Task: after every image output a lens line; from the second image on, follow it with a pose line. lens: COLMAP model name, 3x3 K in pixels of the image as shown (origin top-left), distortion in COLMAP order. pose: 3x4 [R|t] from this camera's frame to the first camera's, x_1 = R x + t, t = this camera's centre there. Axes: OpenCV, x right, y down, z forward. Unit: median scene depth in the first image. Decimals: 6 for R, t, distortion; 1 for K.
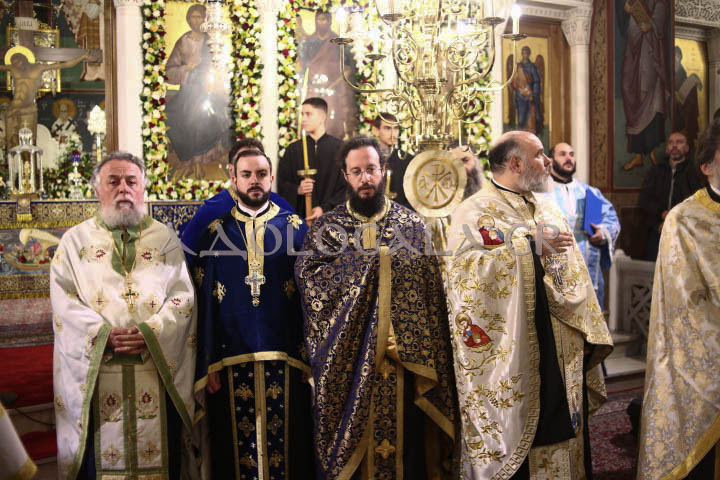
lens RADIAL K [[735.8, 0, 360.0], [0, 735.8, 240.0], [0, 0, 1]] dist [-0.123785, 0.024080]
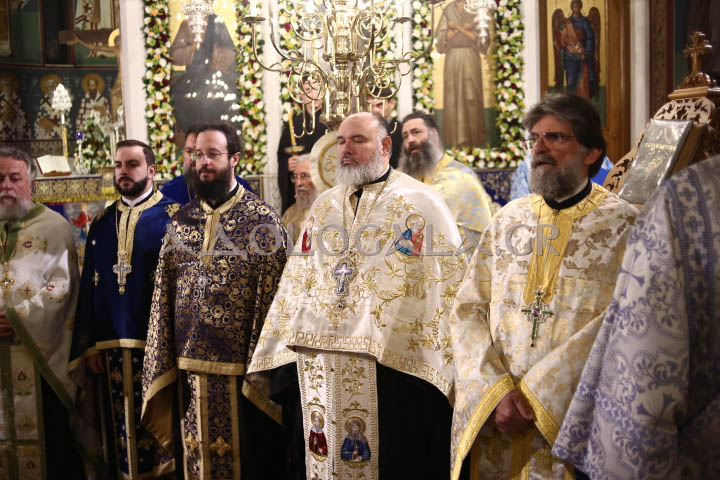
lens RADIAL K [[735.8, 0, 360.0], [0, 735.8, 240.0], [0, 0, 1]] dist [-0.123785, 0.024080]
pose [[0.959580, 0.015722, -0.280996, 0.288705], [0.000700, 0.998302, 0.058246, -0.028112], [0.281435, -0.056089, 0.957940, 0.077041]]
